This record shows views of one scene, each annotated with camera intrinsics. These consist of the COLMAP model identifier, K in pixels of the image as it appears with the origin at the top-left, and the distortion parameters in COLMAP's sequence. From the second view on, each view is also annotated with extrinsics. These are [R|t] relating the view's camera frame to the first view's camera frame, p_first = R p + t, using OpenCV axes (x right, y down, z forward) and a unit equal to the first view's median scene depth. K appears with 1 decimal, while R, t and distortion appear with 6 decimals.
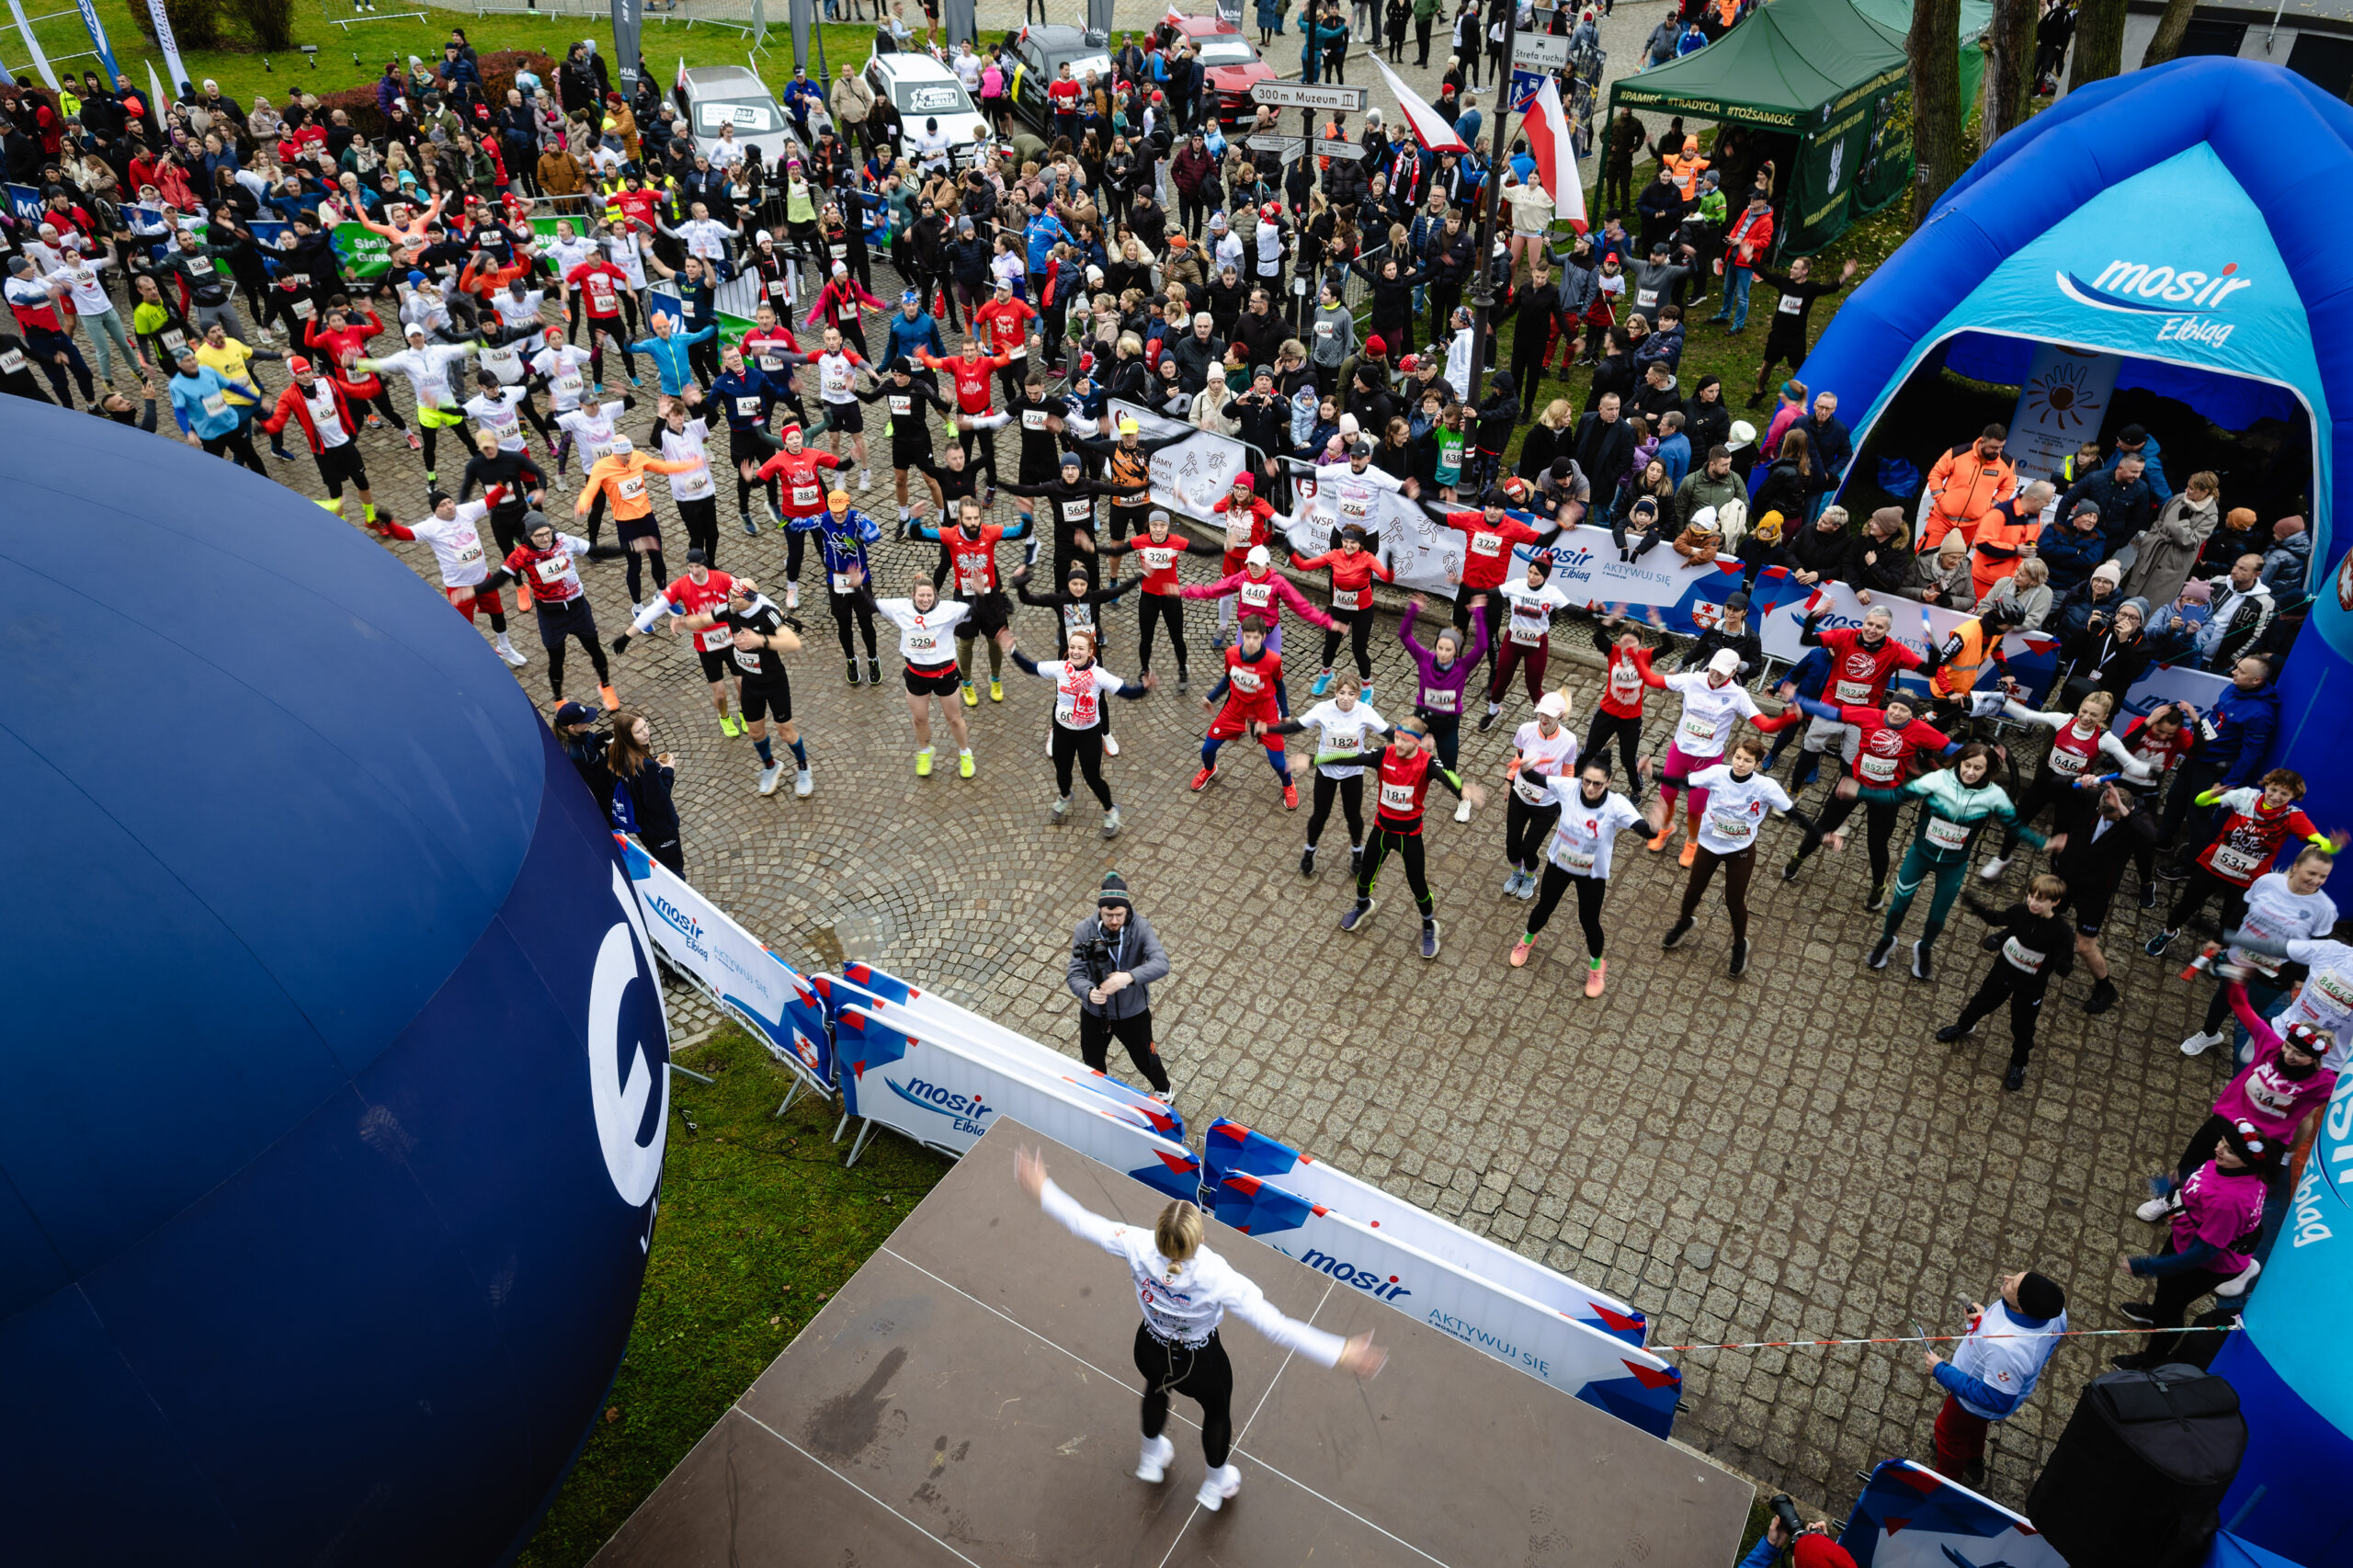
lens RADIAL K [[1507.6, 0, 1176.5], [0, 1507.6, 784.0], [0, 0, 1]] dist [0.001191, 0.001555]
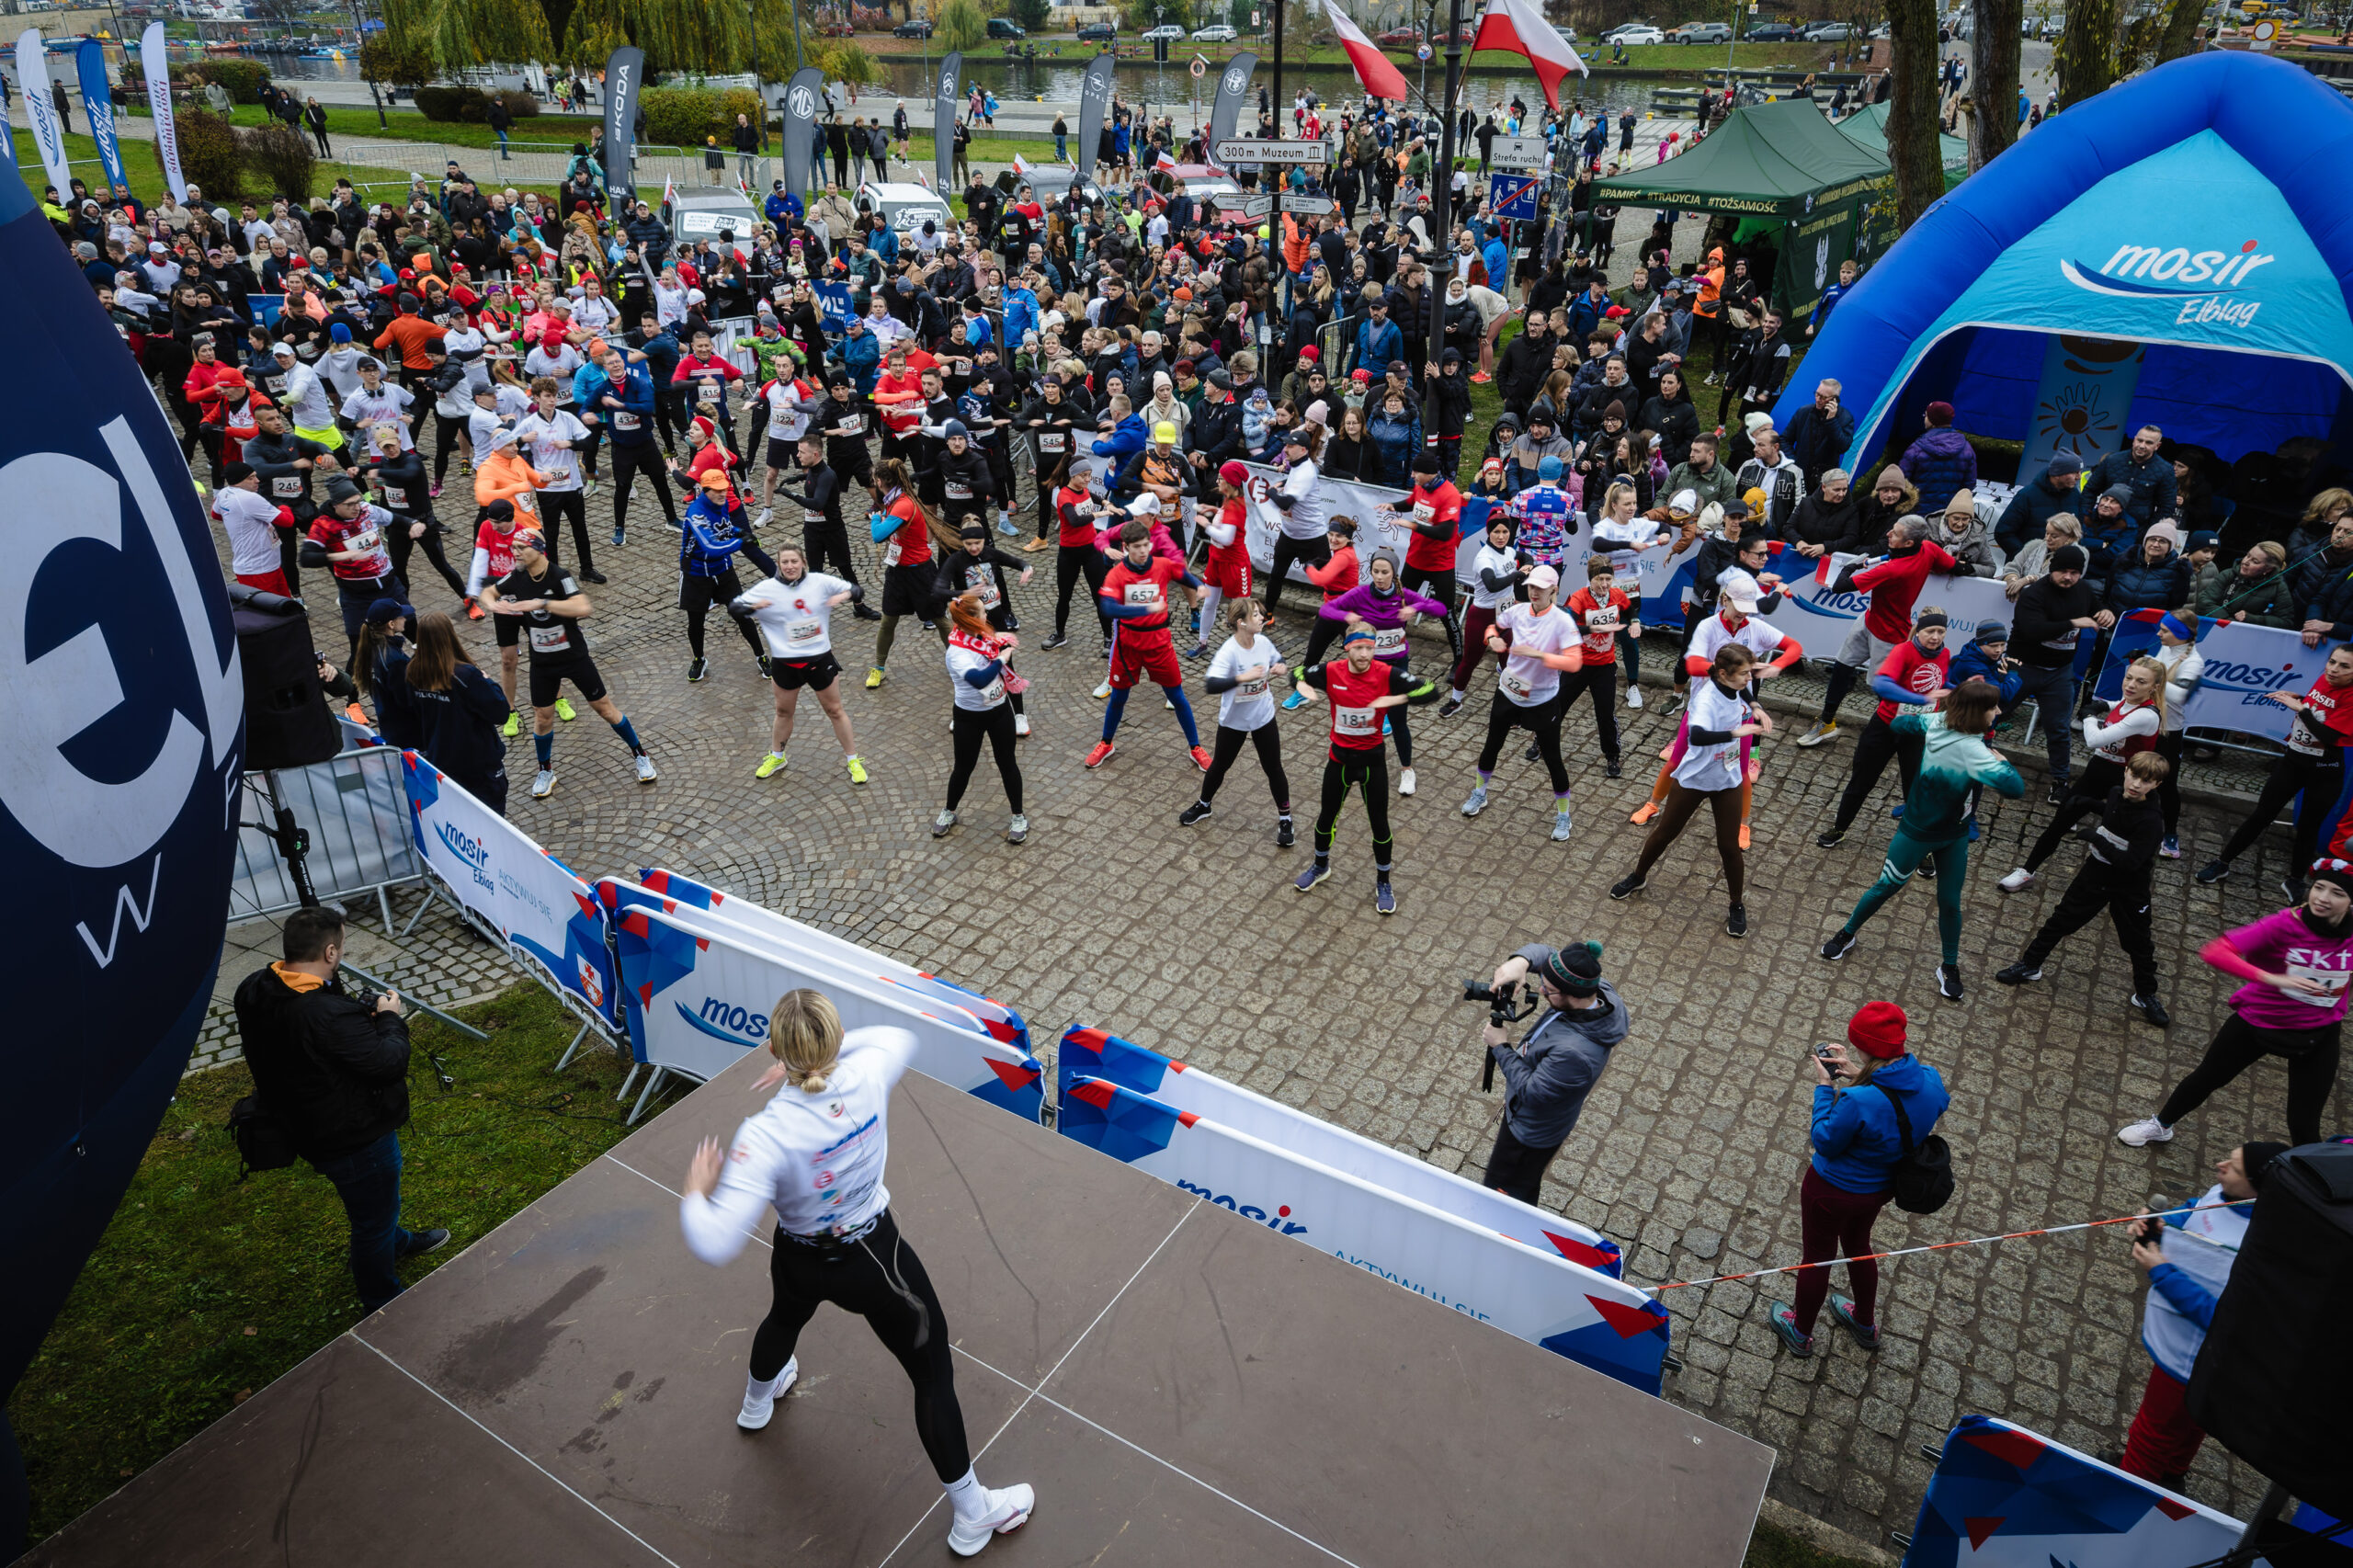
lens RADIAL K [[1504.6, 0, 1178.5], [0, 1504.6, 780.3], [0, 0, 1]] dist [0.004786, 0.000241]
pose [[0.999883, 0.009066, -0.012345, 0.074508], [-0.010828, 0.988466, -0.151054, 0.174789], [0.010833, 0.151170, 0.988448, 0.171599]]
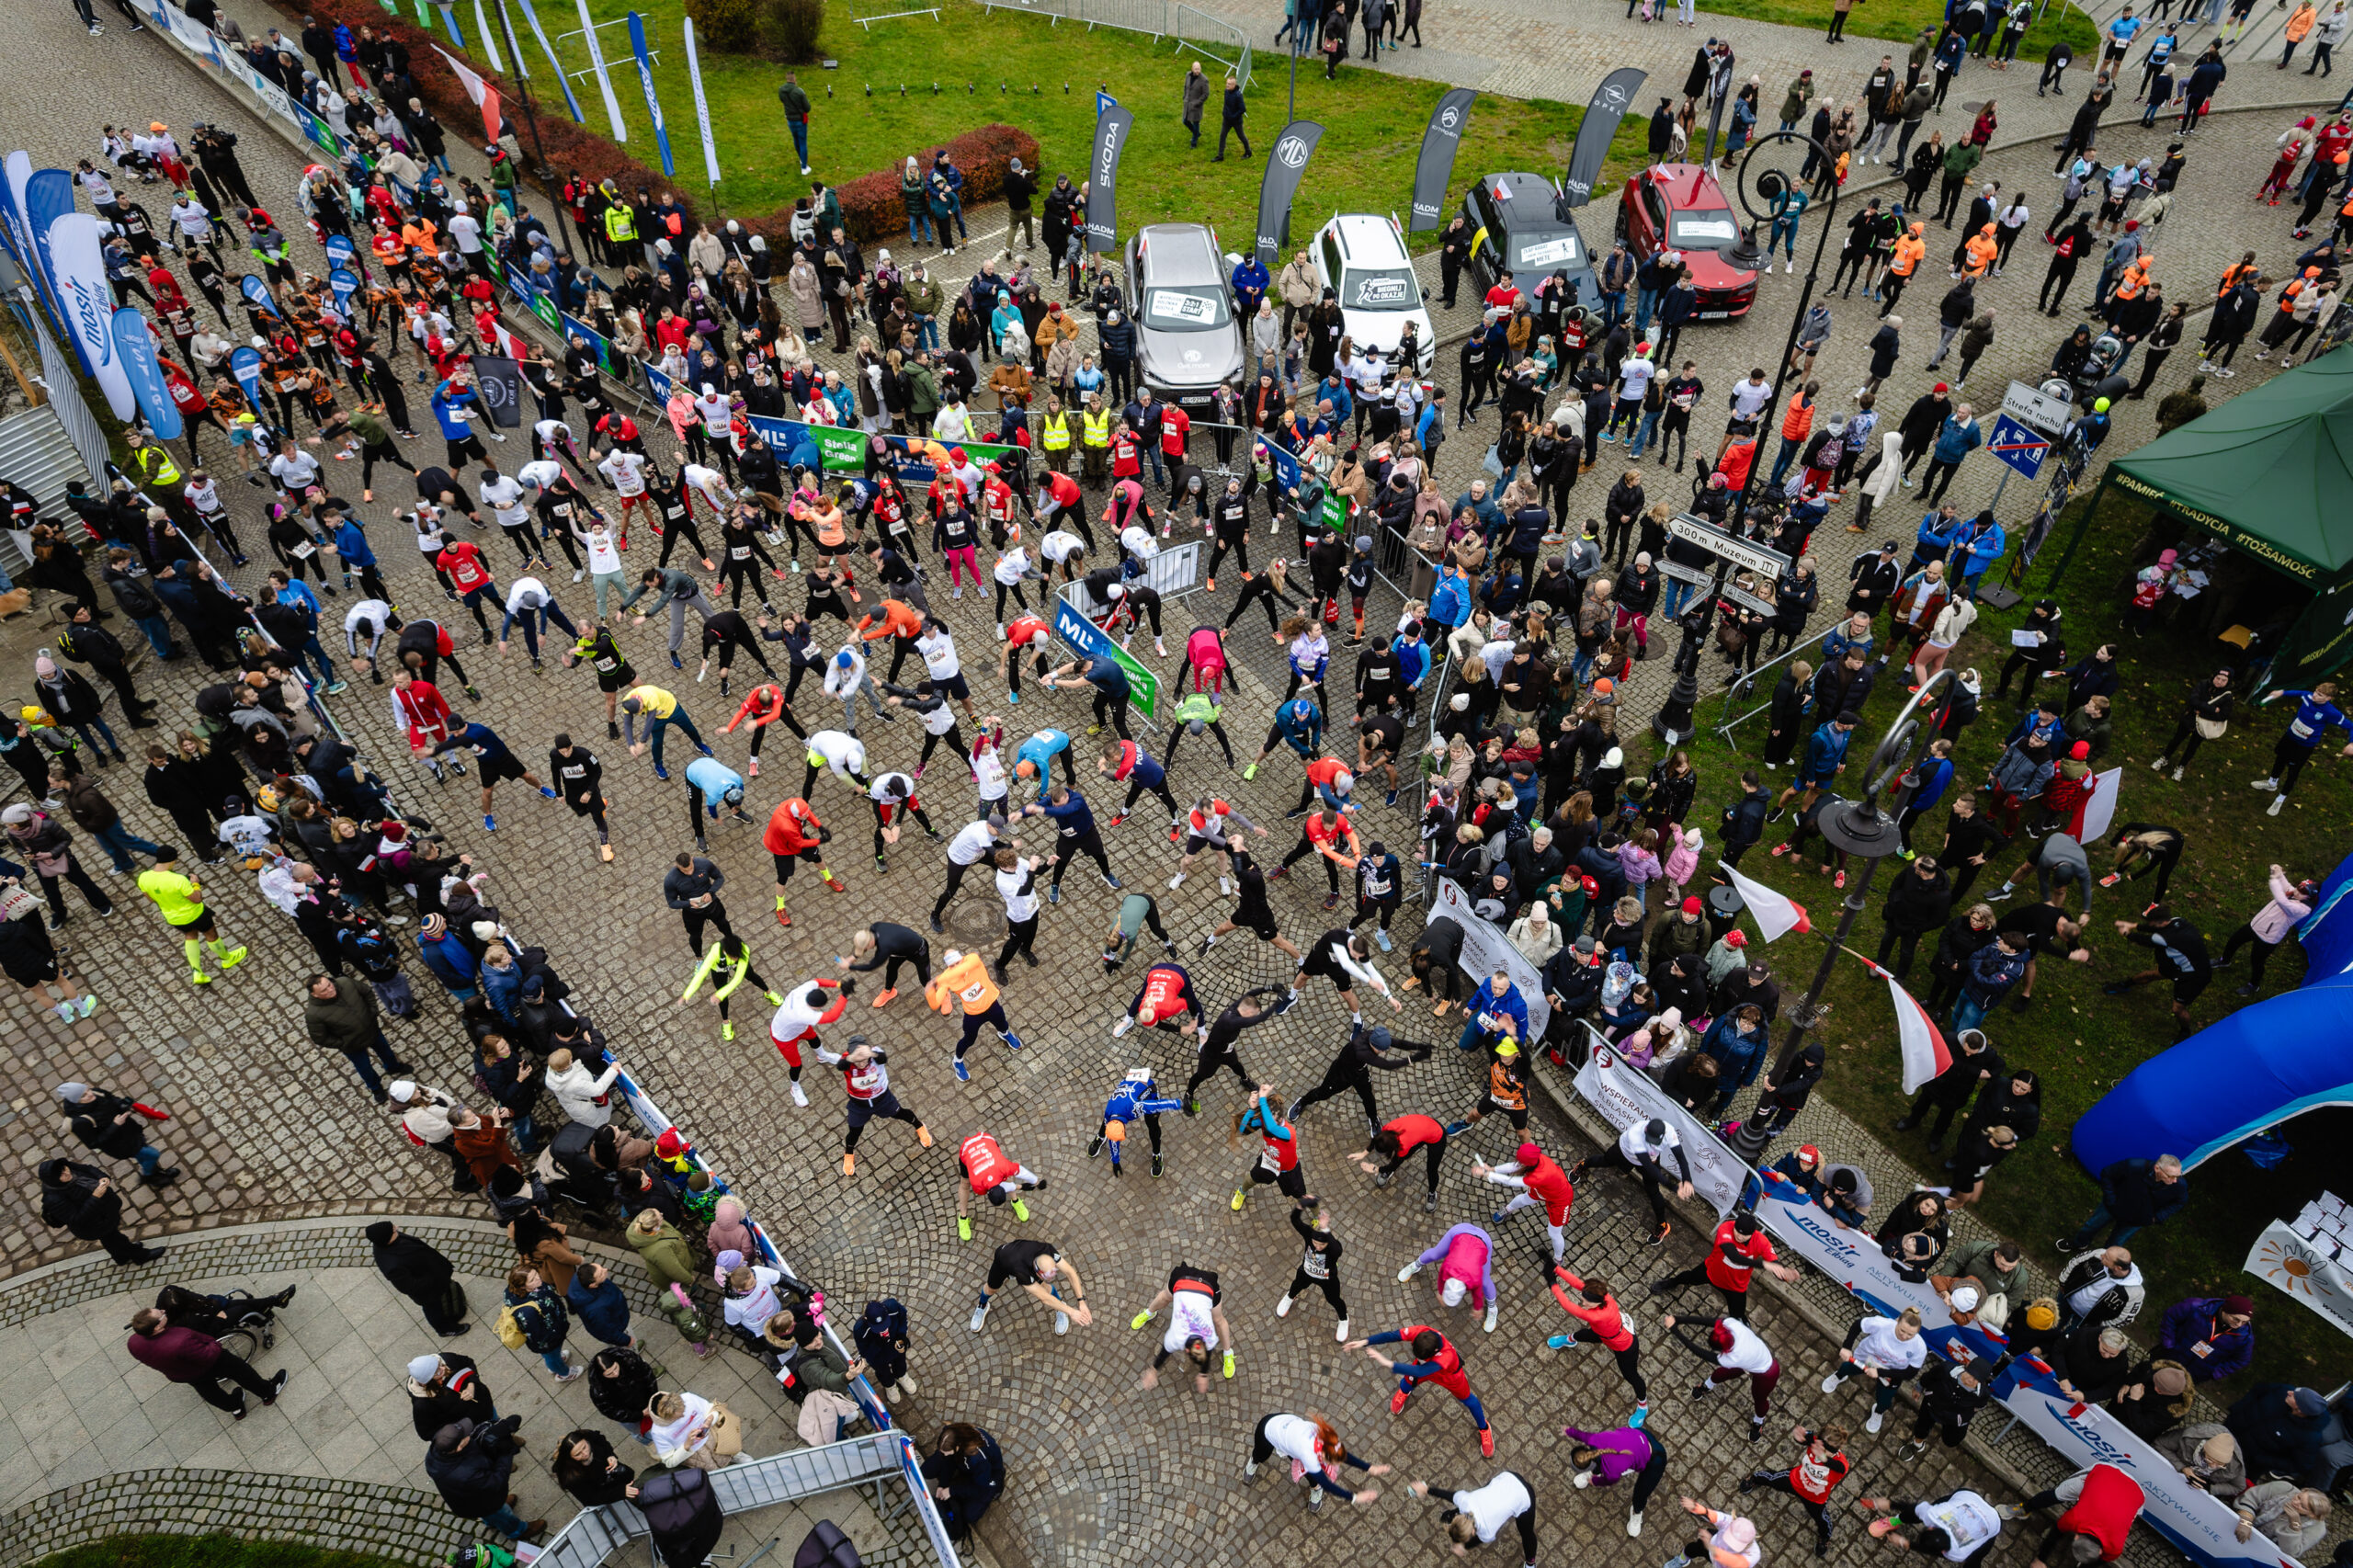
lens RADIAL K [[1489.3, 0, 1180.6], [0, 1489.3, 787.3], [0, 0, 1]] dist [0.006208, 0.001781]
pose [[0.952189, 0.218651, -0.213373, -0.016245], [-0.183597, 0.967767, 0.172392, -0.743070], [0.244189, -0.124976, 0.961641, -0.041879]]
